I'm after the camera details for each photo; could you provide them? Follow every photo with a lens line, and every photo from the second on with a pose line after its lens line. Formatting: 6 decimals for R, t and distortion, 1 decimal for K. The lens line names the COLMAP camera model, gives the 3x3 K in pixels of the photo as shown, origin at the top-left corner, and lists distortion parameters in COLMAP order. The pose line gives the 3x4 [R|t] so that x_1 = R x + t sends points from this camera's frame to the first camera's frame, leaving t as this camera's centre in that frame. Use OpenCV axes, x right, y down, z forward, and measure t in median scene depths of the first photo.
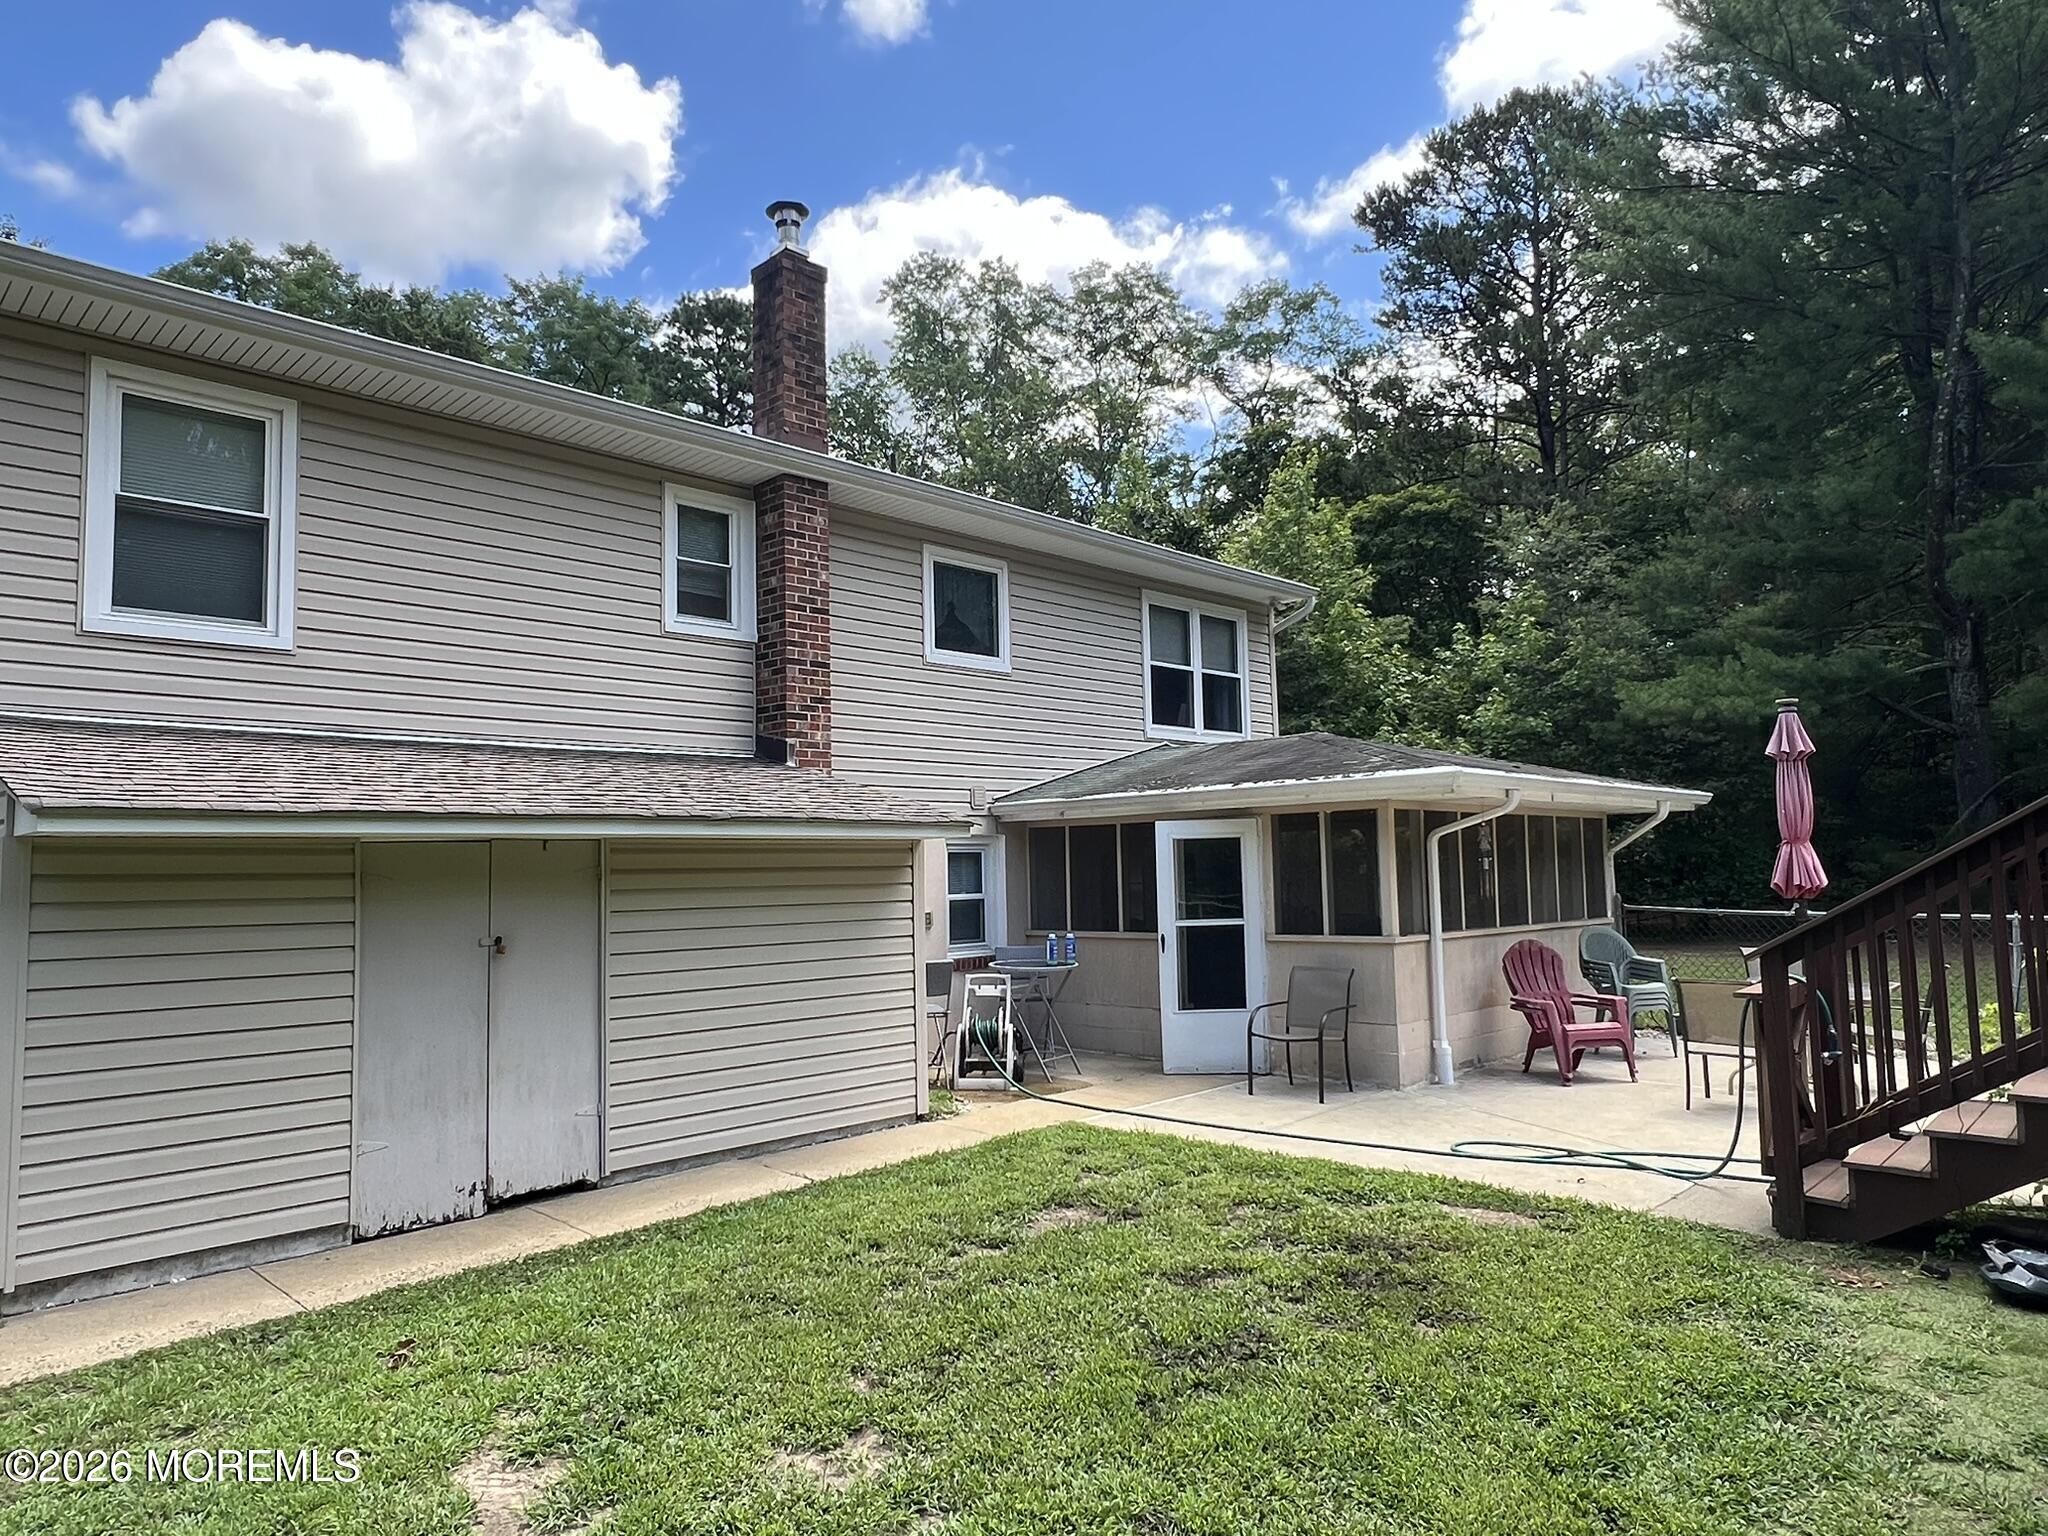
lens RADIAL K [[1289.0, 0, 1024.0], [0, 1289.0, 768.0], [0, 0, 1]] dist [-0.007345, -0.002592]
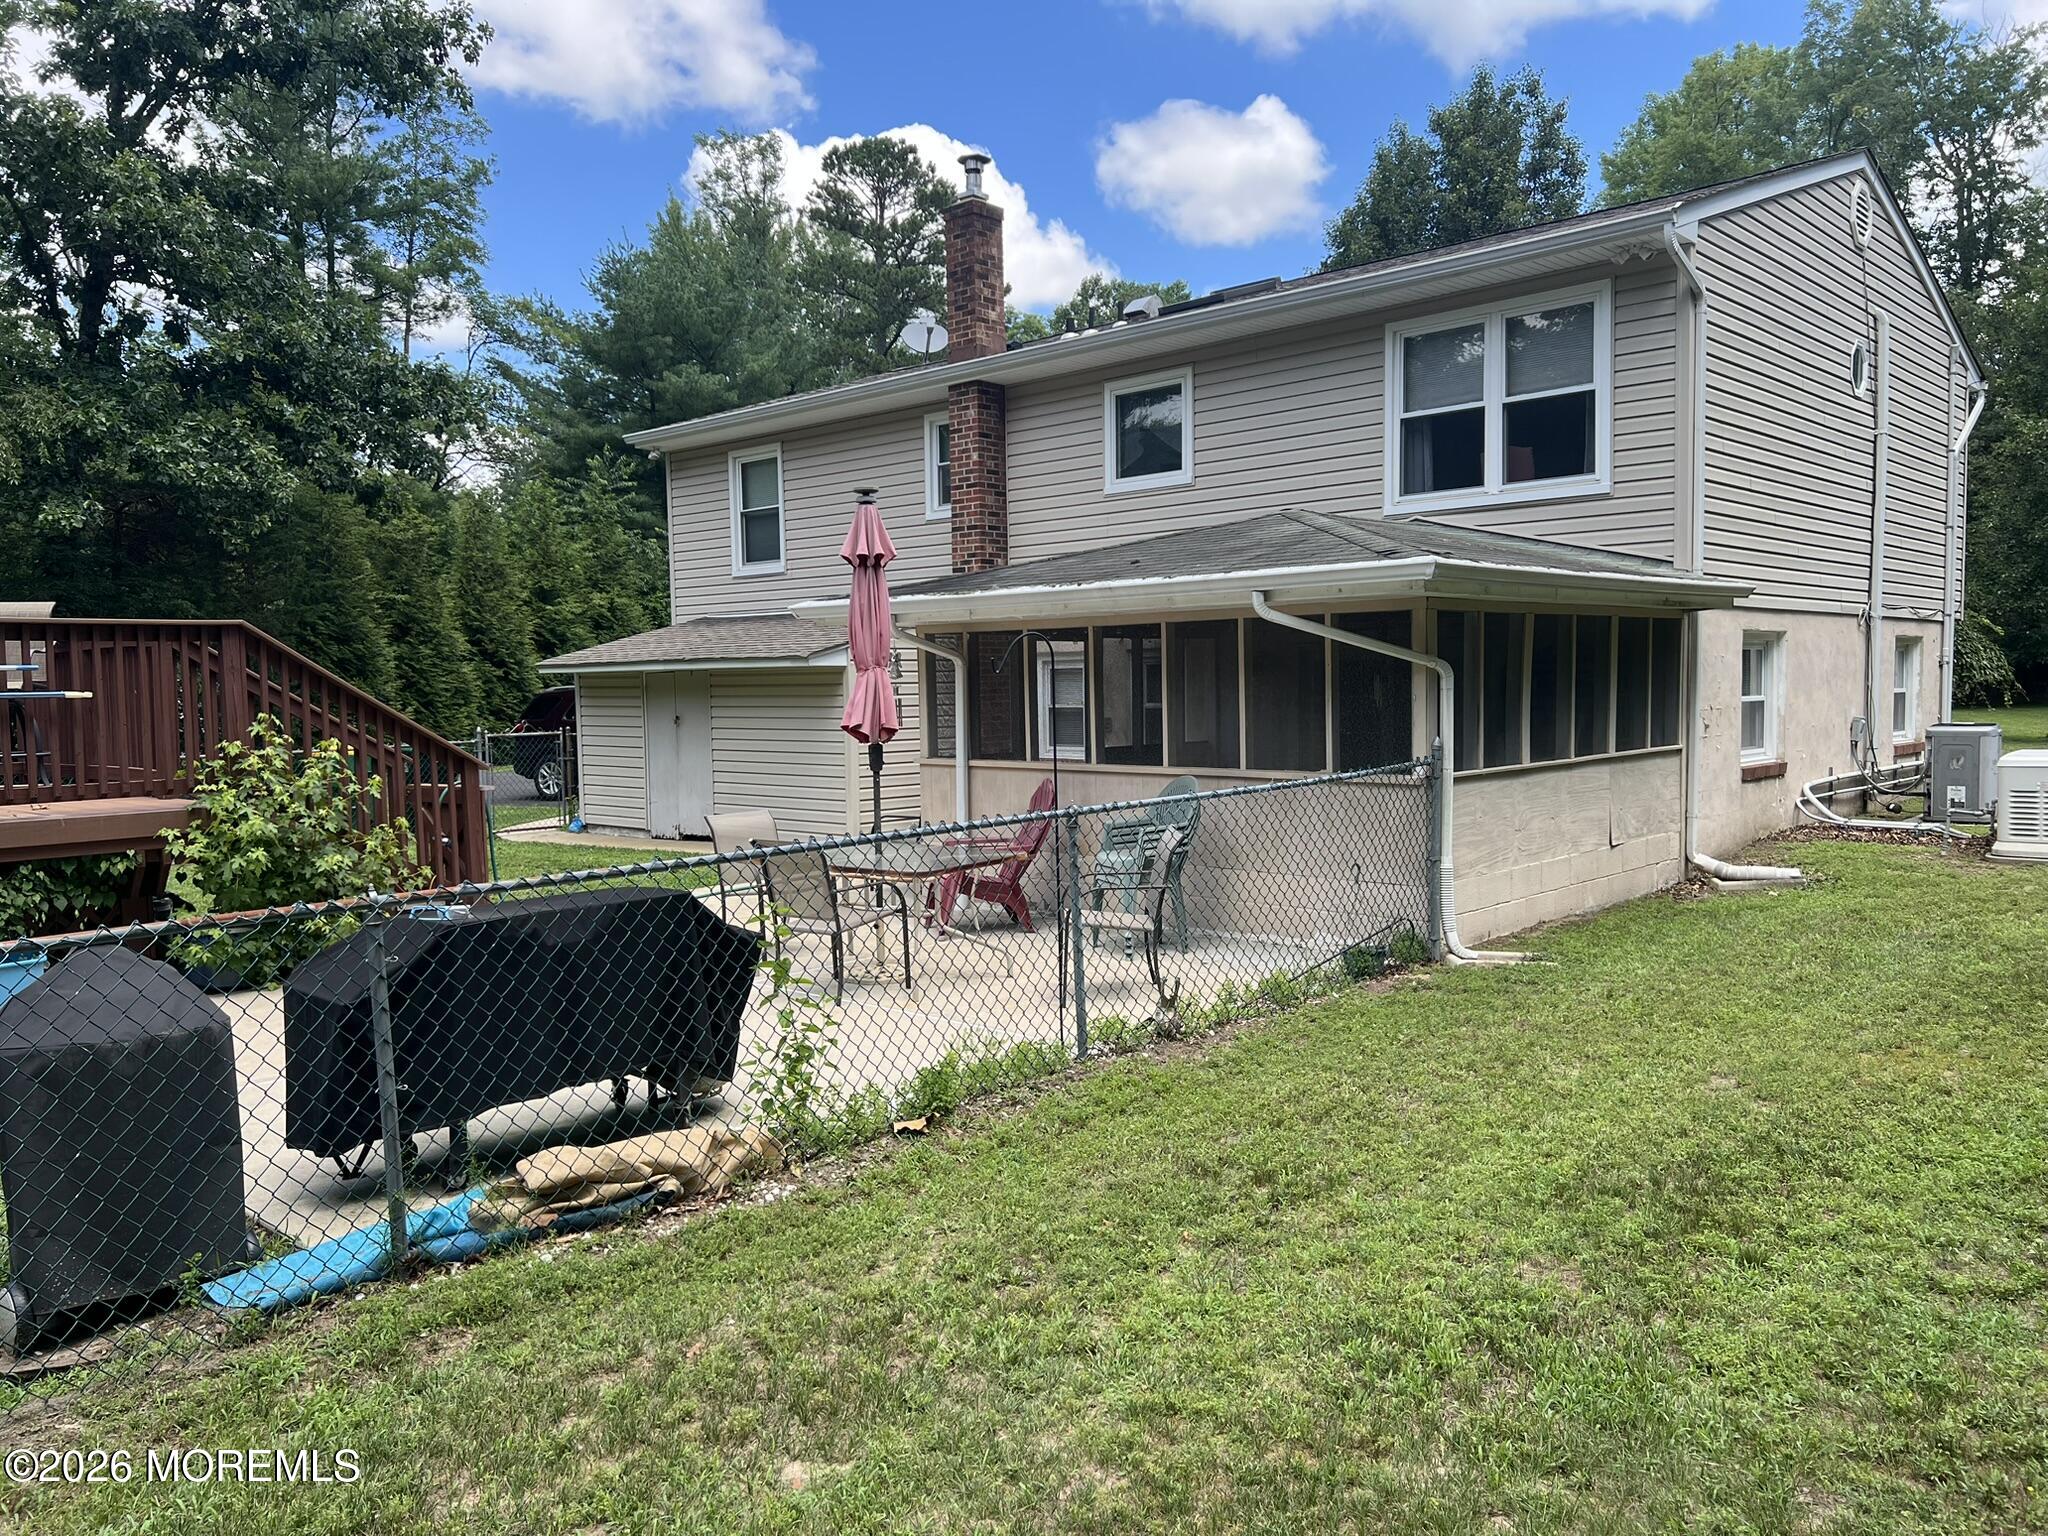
lens RADIAL K [[1545.4, 0, 1024.0], [0, 1545.4, 768.0], [0, 0, 1]] dist [0.047288, -0.000595]
pose [[0.020256, 0.075750, -0.996921, 1.251698], [0.100129, 0.991959, 0.077408, 0.040655], [0.994768, -0.101389, 0.012508, 0.883040]]
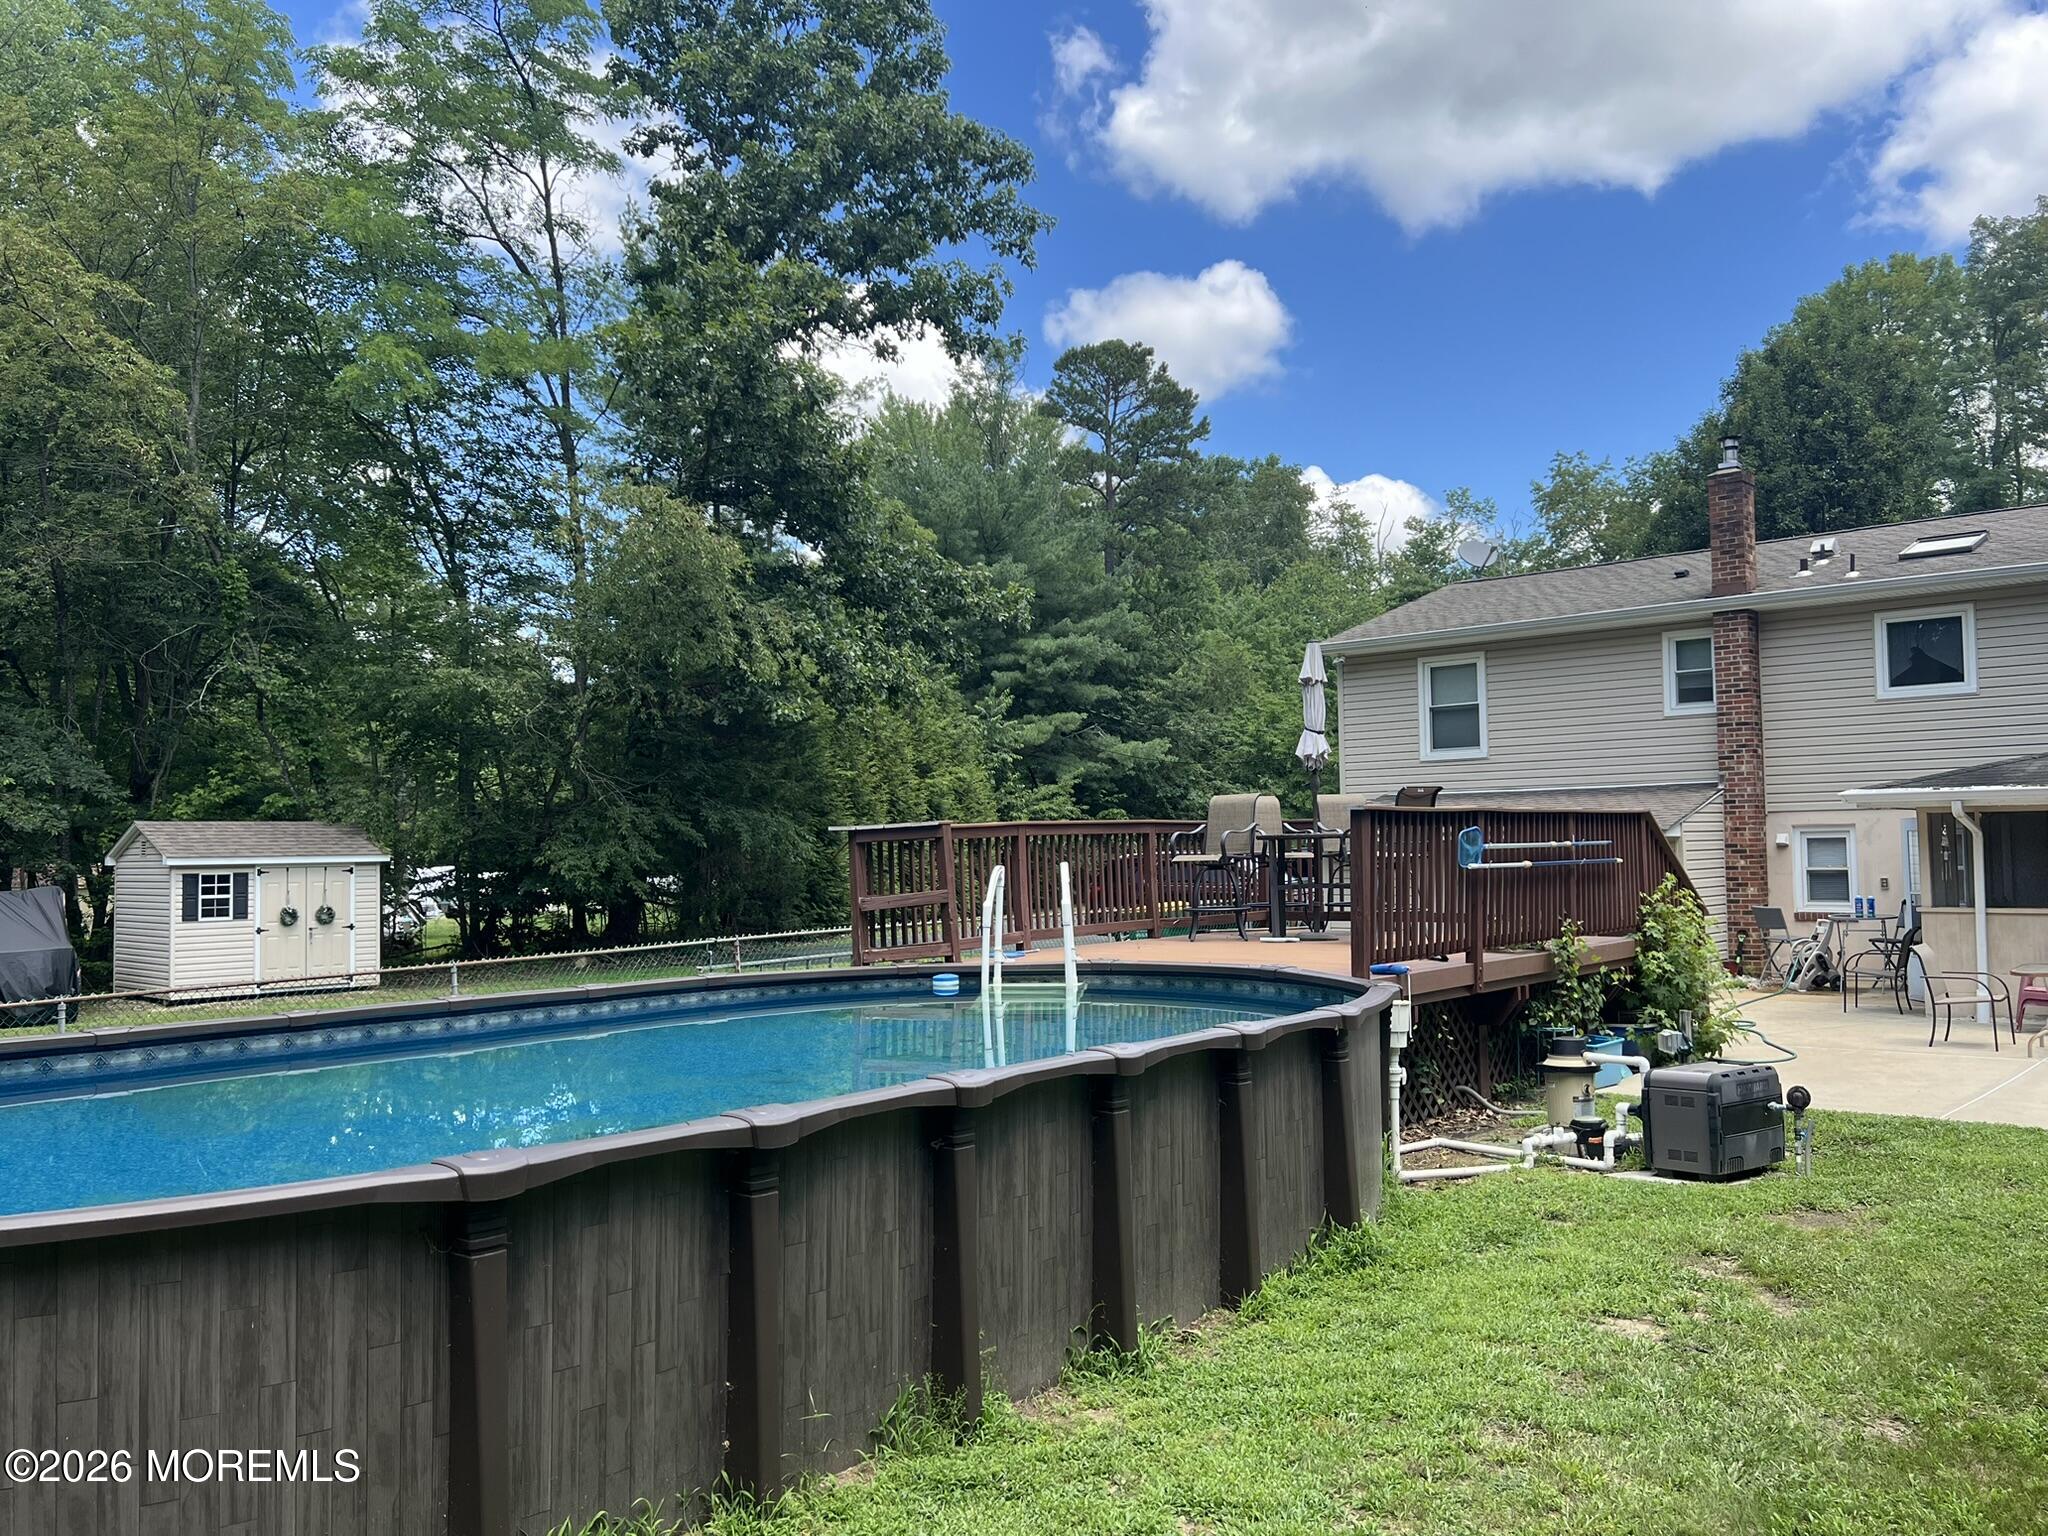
lens RADIAL K [[1647.7, 0, 1024.0], [0, 1647.7, 768.0], [0, 0, 1]] dist [0.067240, -0.000497]
pose [[0.058715, -0.030543, -0.997807, 1.662305], [0.099440, 0.994740, -0.024598, -0.055126], [0.993310, -0.097777, 0.061443, -0.035216]]
